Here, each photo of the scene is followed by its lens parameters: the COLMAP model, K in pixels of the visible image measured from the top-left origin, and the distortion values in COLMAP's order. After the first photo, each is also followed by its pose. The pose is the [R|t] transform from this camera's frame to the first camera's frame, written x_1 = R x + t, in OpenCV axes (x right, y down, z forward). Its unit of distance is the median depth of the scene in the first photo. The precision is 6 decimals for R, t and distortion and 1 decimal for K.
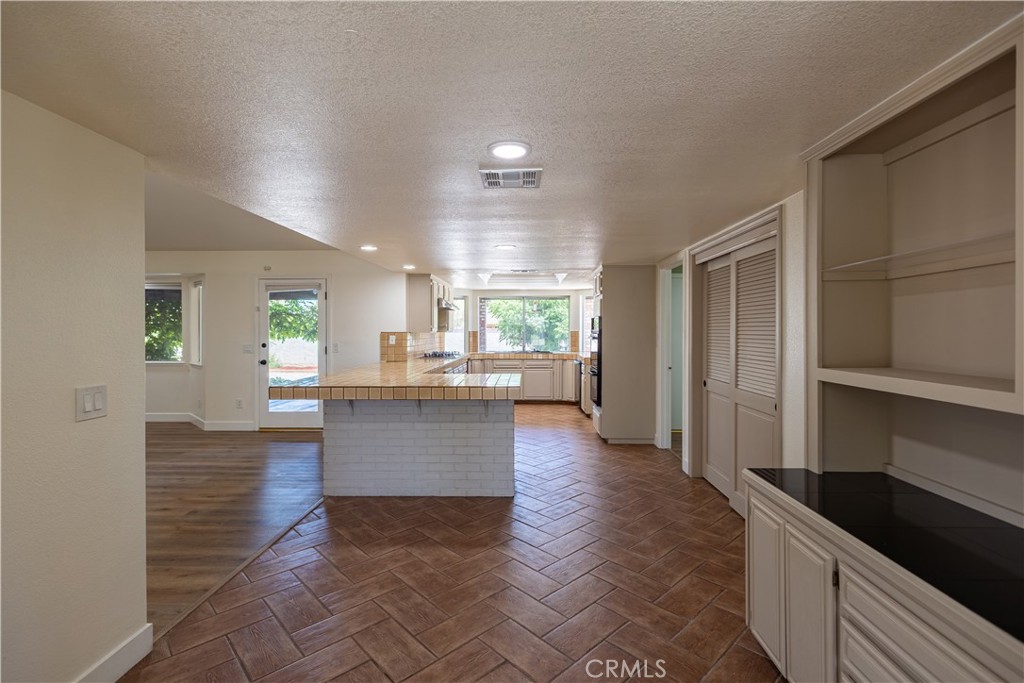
lens RADIAL K [[473.0, 0, 517.1], [0, 473.0, 333.6], [0, 0, 1]] dist [0.013632, 0.000214]
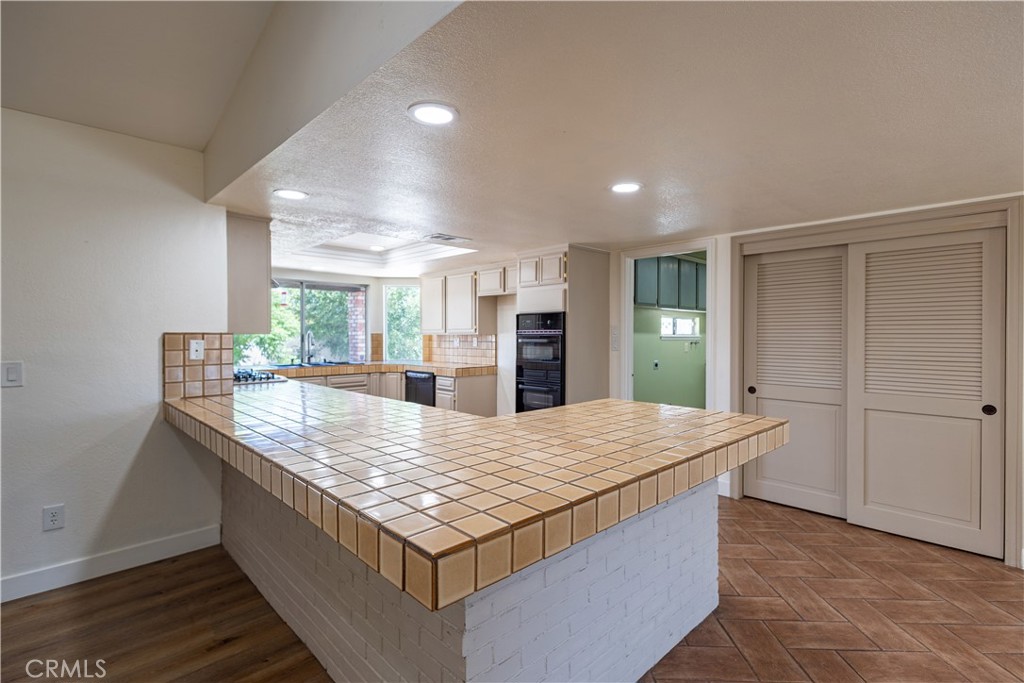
lens RADIAL K [[473.0, 0, 508.6], [0, 473.0, 339.5], [0, 0, 1]] dist [0.013632, 0.000214]
pose [[0.704471, -0.007404, 0.709694, -0.278671], [0.006169, 0.999972, 0.004308, 0.002527], [-0.709706, 0.001343, 0.704497, 0.351447]]
